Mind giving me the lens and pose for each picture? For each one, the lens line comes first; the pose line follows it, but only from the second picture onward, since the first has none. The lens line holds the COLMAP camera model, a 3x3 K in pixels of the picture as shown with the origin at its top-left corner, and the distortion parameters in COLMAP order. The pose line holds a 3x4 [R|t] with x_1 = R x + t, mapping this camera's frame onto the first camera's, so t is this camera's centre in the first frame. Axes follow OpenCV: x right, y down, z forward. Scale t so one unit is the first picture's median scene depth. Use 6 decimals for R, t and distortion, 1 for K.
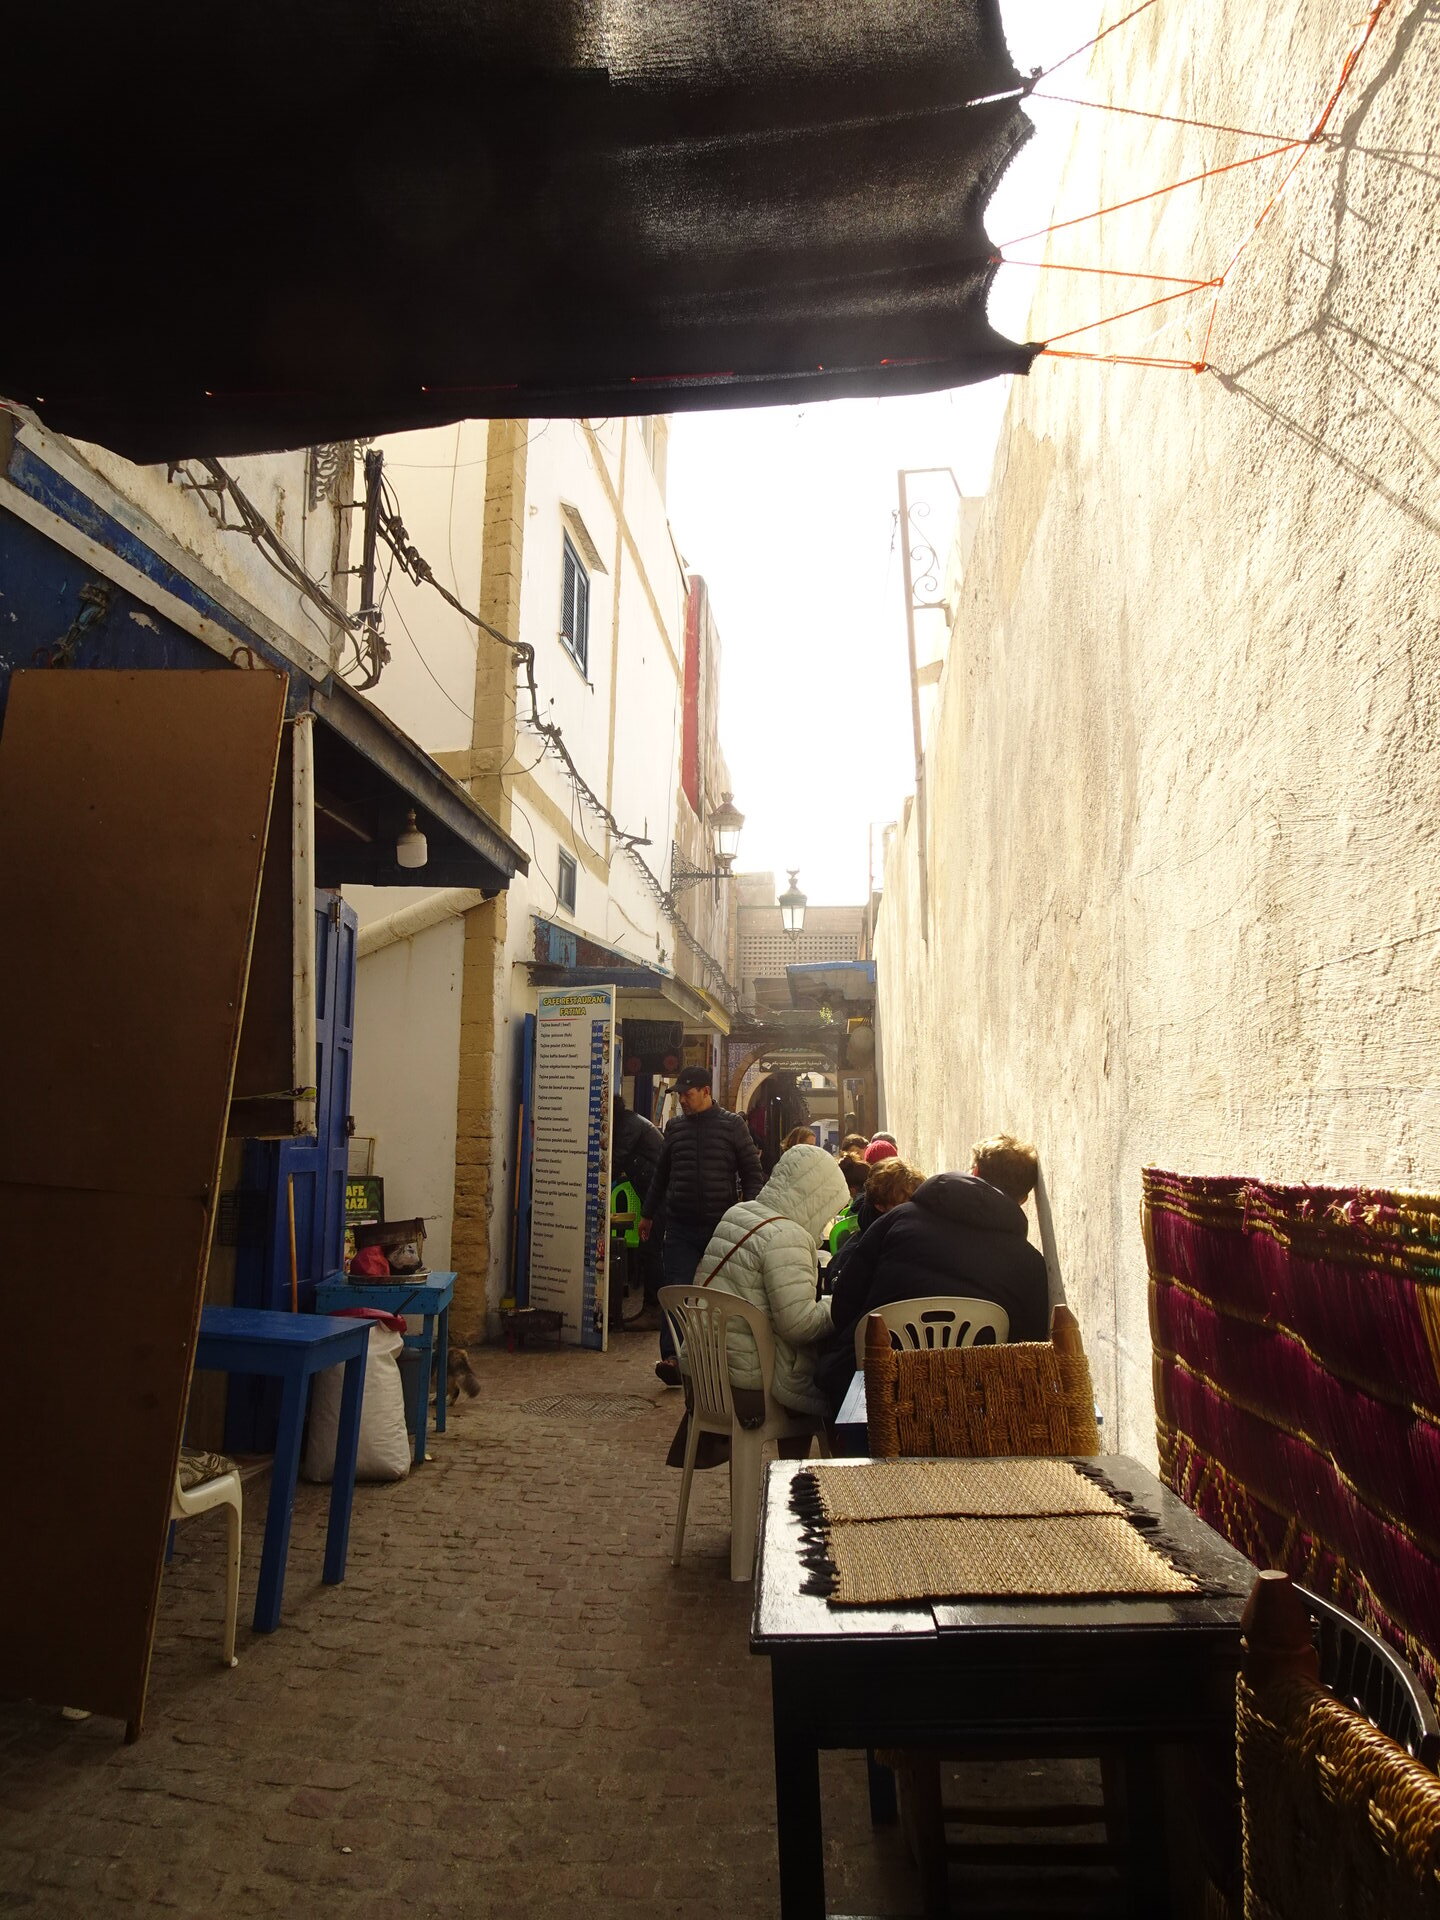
lens RADIAL K [[1326.1, 0, 720.0], [0, 1326.1, 960.0], [0, 0, 1]] dist [0.001464, -0.026252]
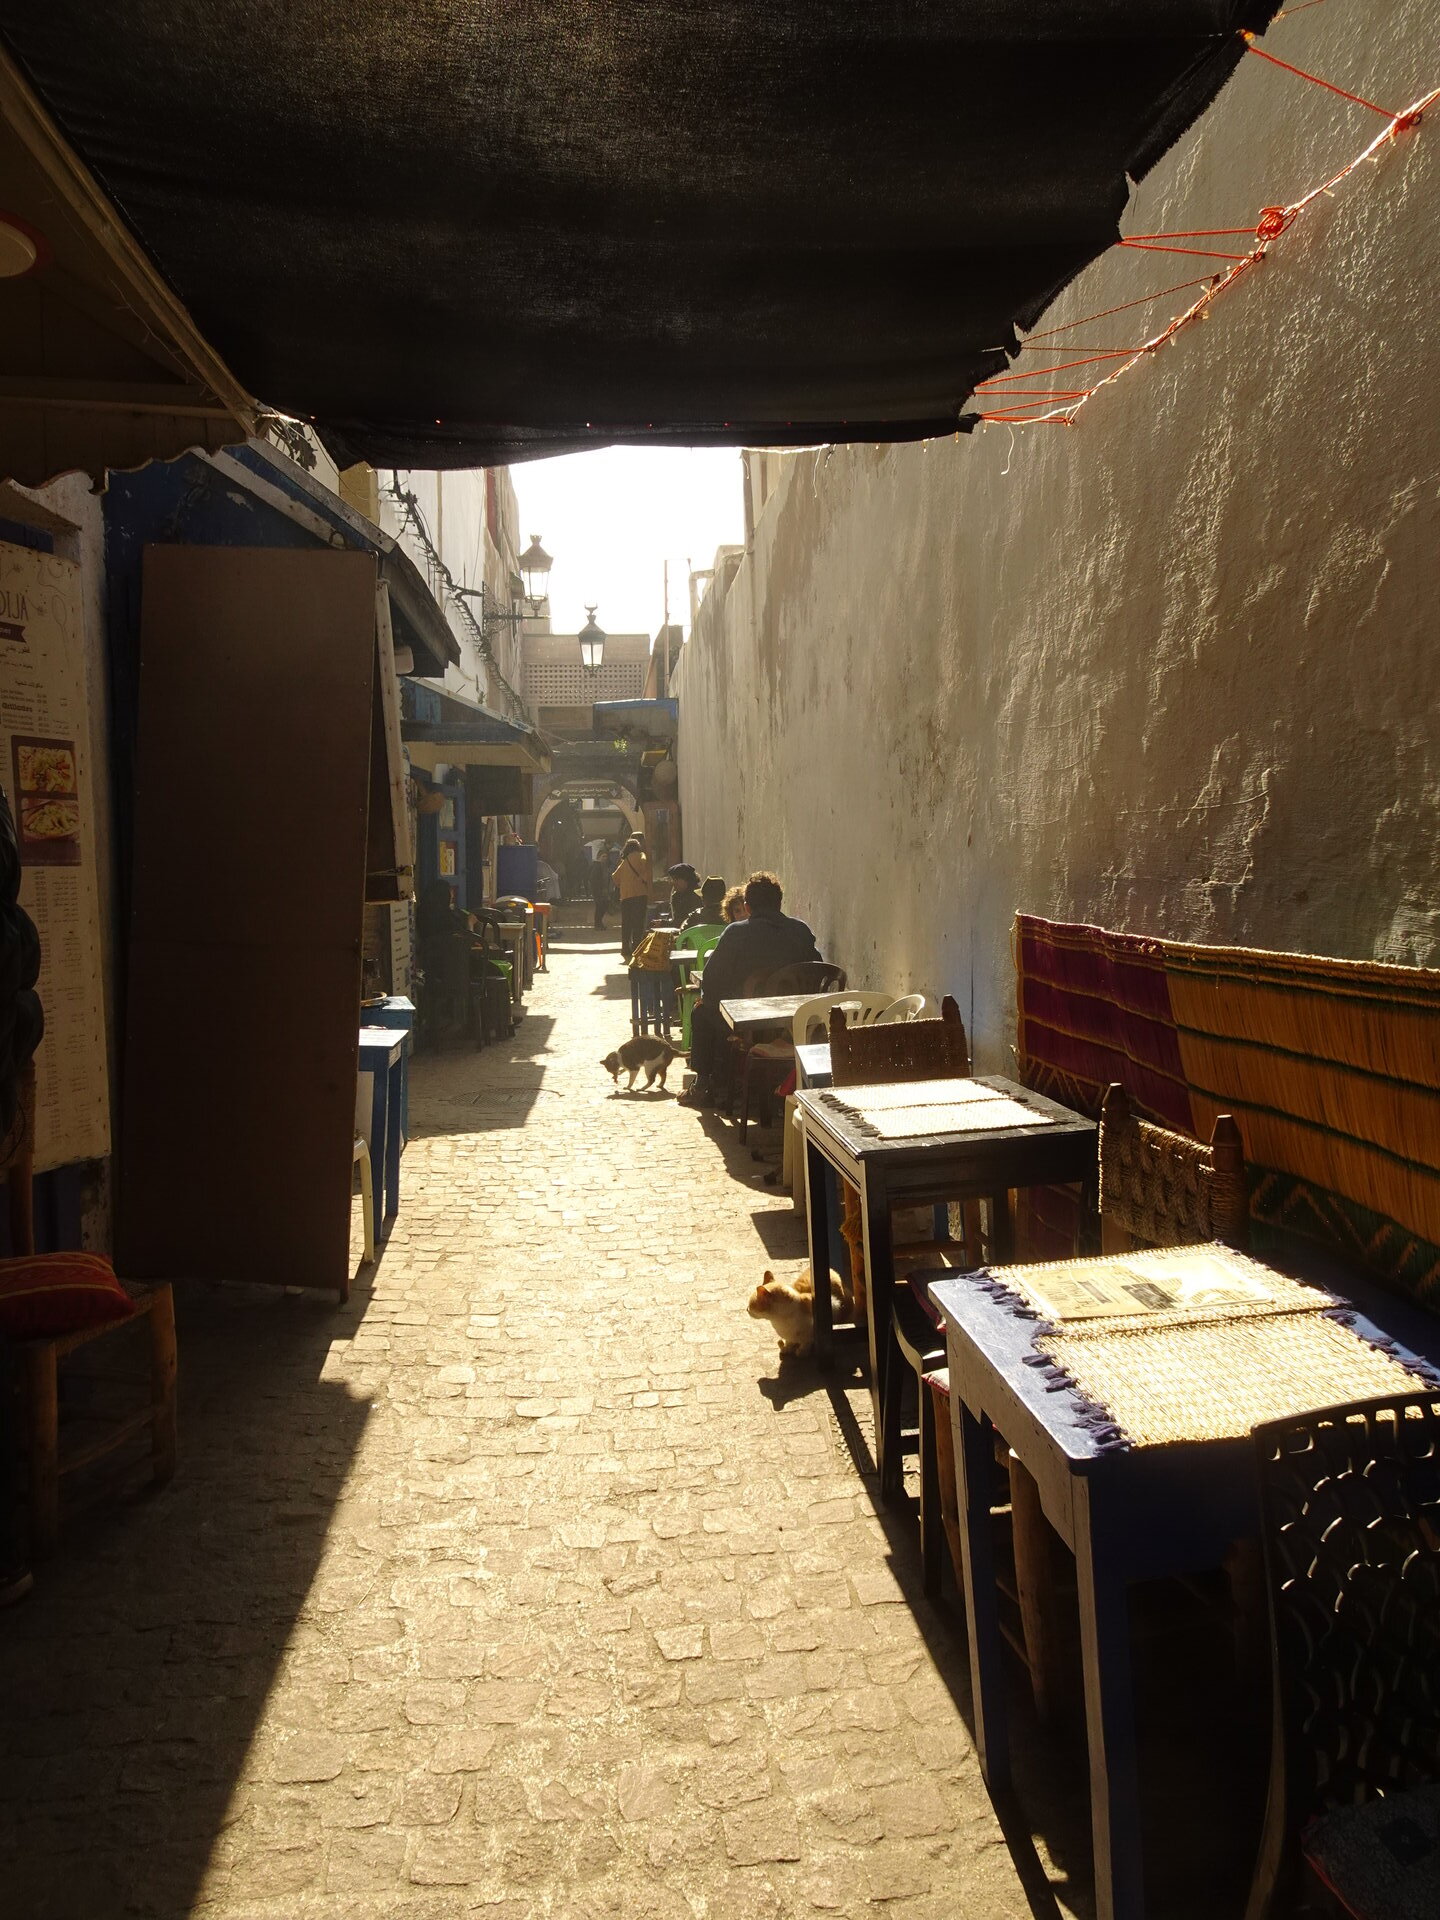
lens RADIAL K [[1286.8, 0, 720.0], [0, 1286.8, 960.0], [0, 0, 1]] dist [0.002231, 0.000622]
pose [[0.985199, -0.040777, 0.166494, -0.051069], [0.004736, 0.977398, 0.211355, -0.021089], [-0.171349, -0.207438, 0.963125, -0.084727]]
